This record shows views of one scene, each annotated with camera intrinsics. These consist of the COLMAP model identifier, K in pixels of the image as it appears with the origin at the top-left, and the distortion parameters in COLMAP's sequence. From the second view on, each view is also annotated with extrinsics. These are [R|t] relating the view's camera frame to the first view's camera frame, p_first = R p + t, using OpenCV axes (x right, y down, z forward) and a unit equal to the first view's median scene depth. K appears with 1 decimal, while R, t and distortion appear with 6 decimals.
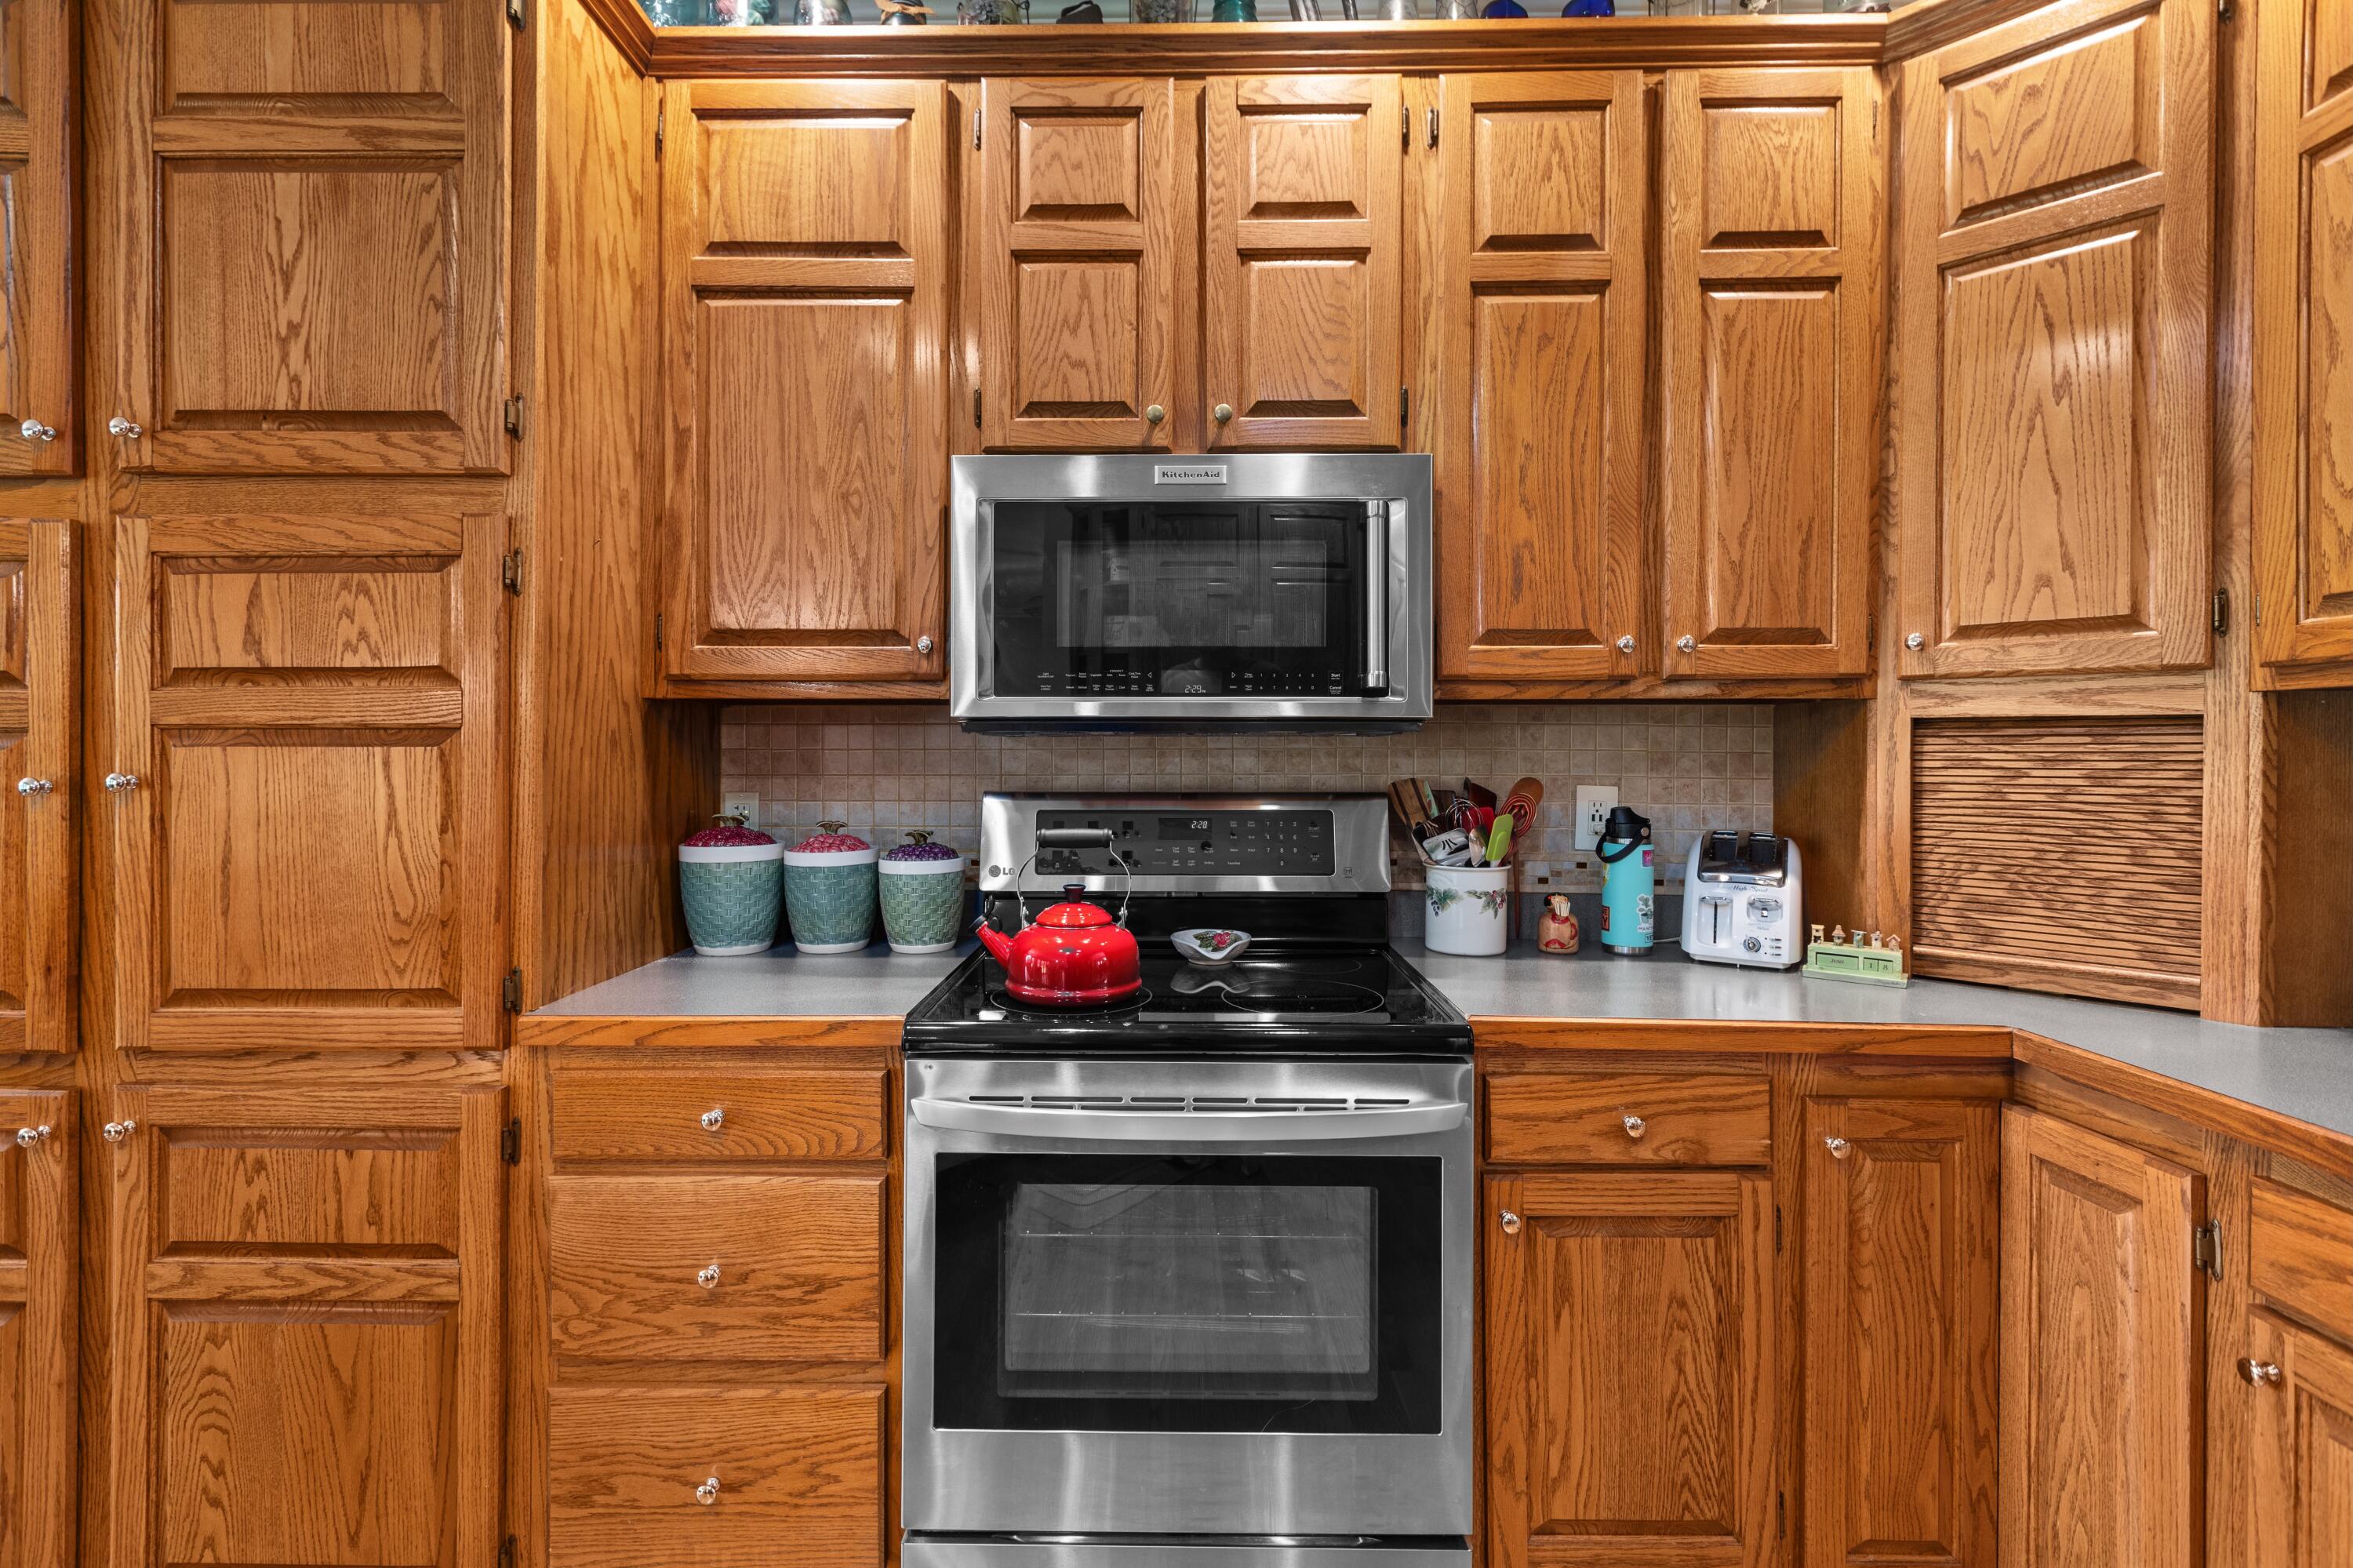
lens RADIAL K [[1057.3, 0, 1176.0], [0, 1057.3, 750.6], [0, 0, 1]] dist [0.001517, -0.000073]
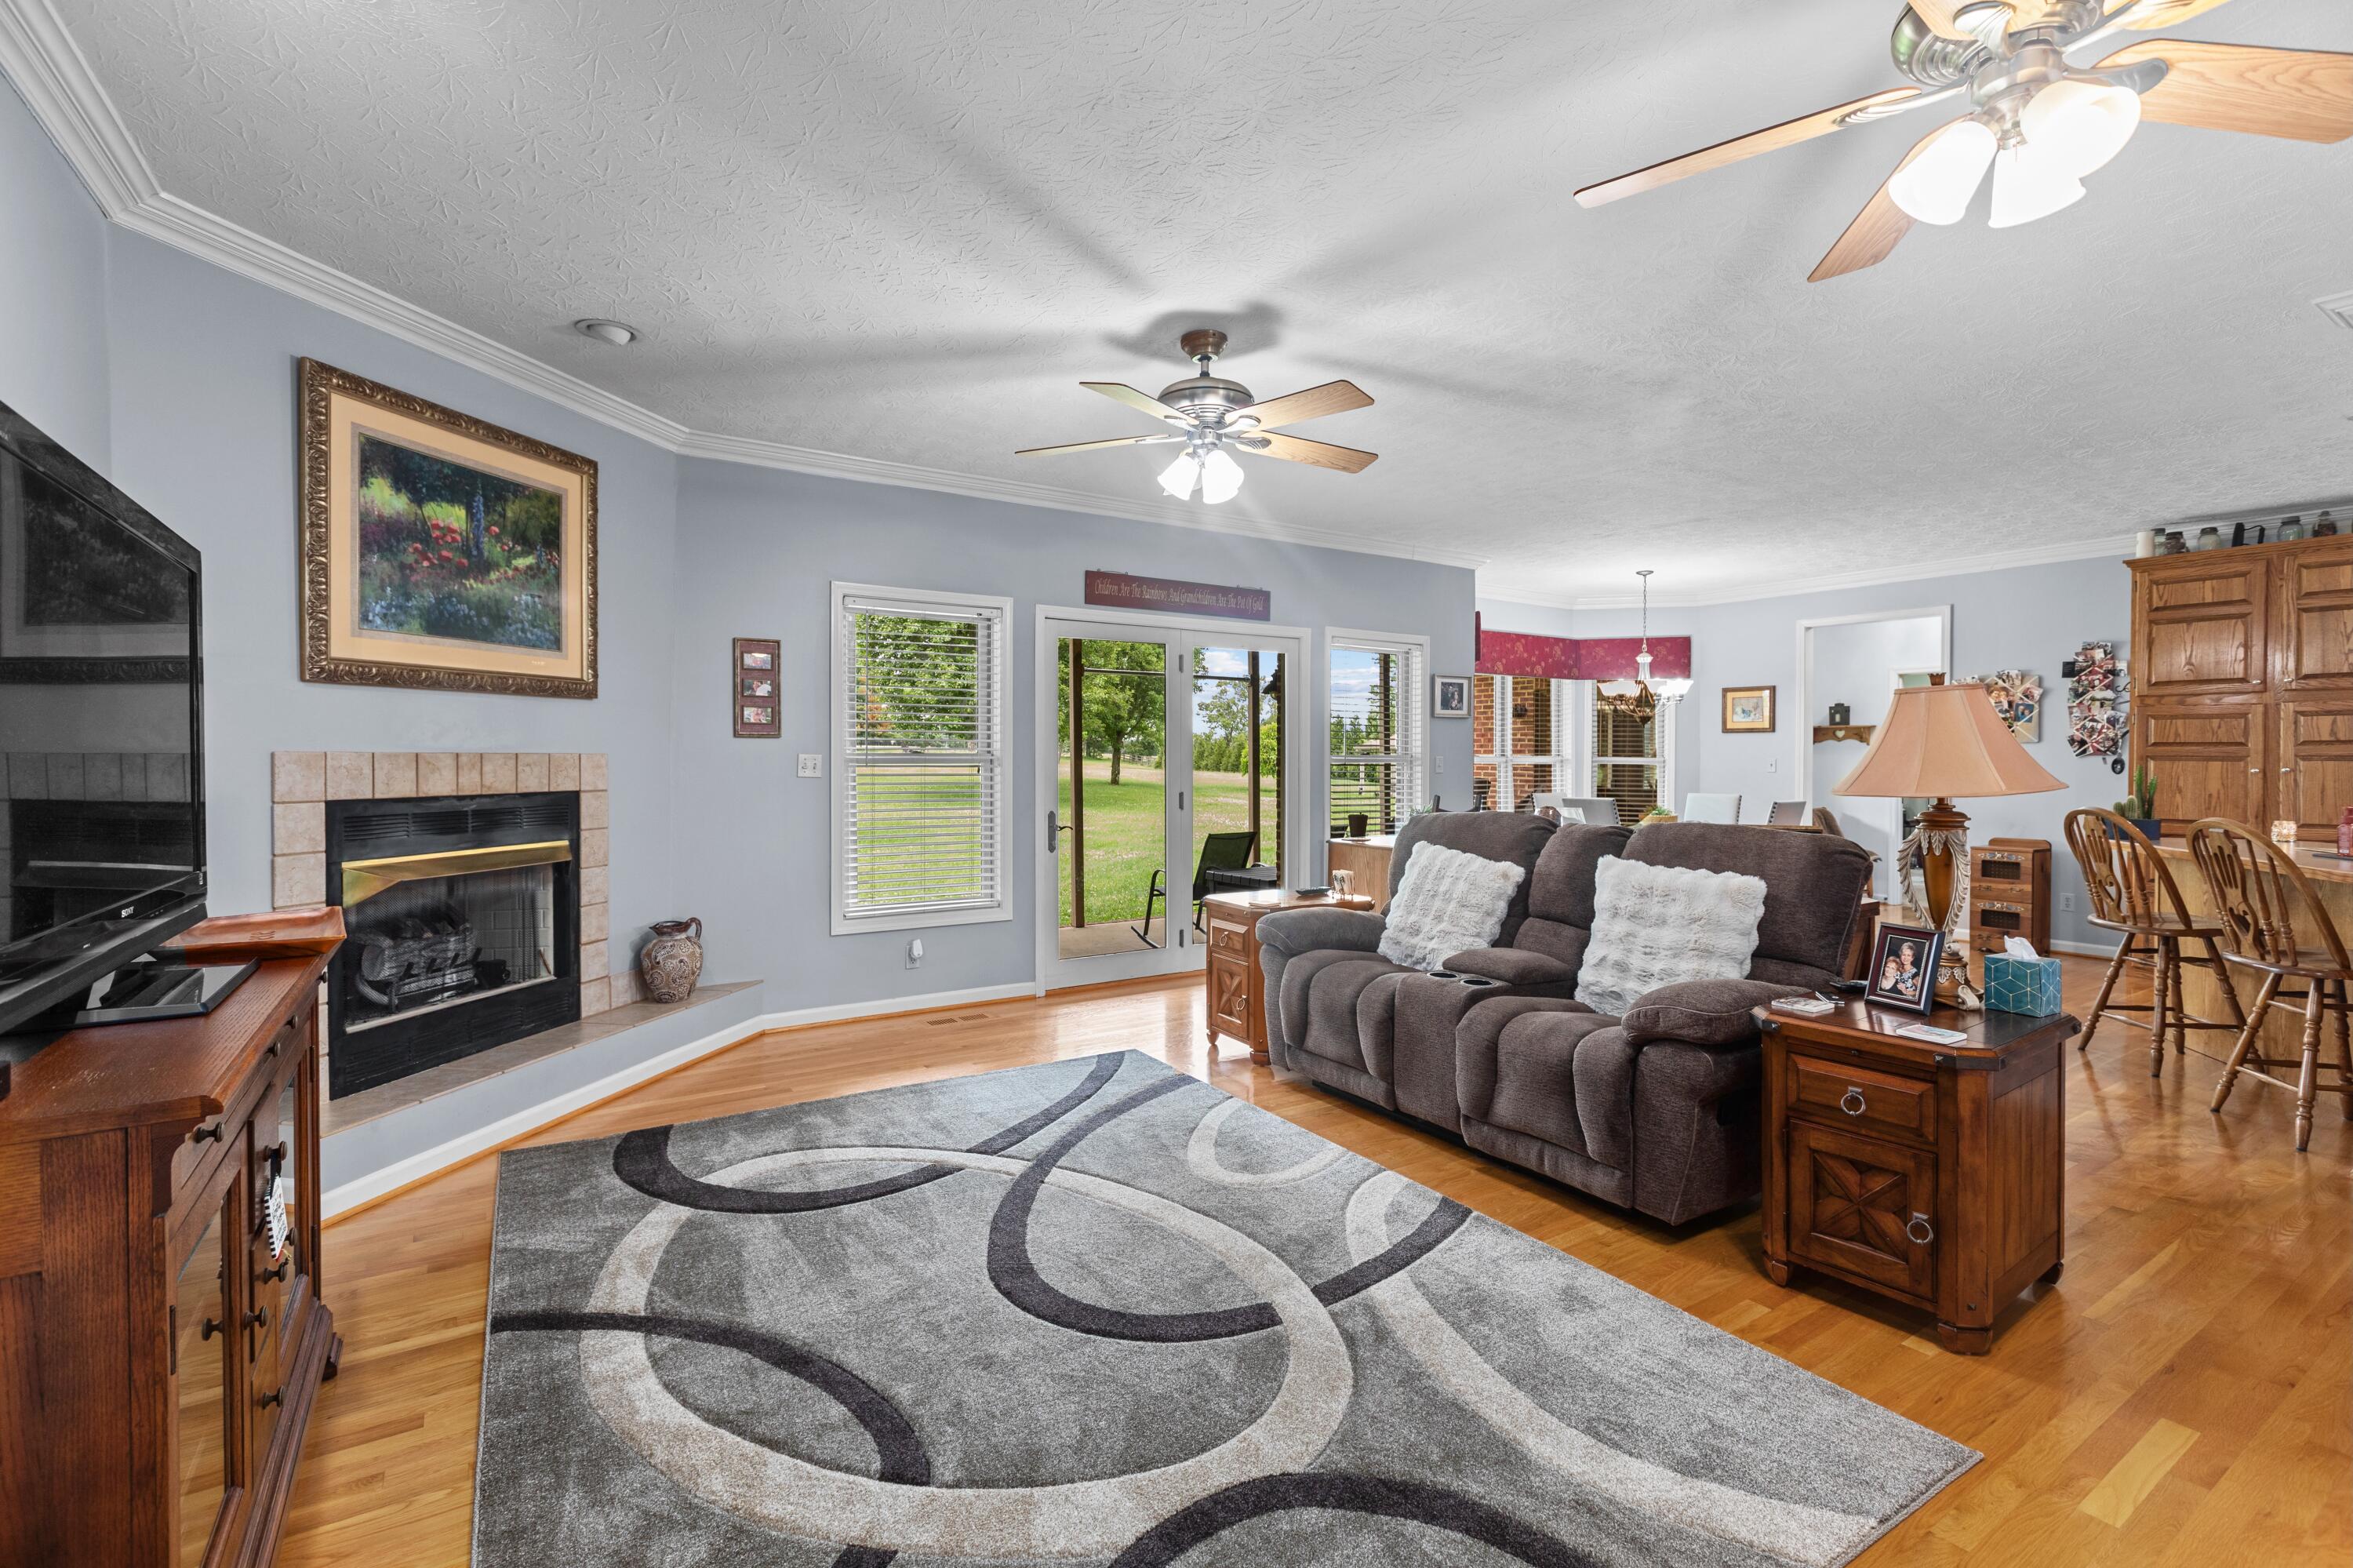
lens RADIAL K [[1044.7, 0, 1174.8], [0, 1044.7, 780.4], [0, 0, 1]] dist [0.000341, 0.000348]
pose [[0.562200, 0.019015, -0.826783, -0.096767], [-0.002716, 0.999773, 0.021147, -0.002182], [0.826997, -0.009644, 0.562123, -4.548045]]
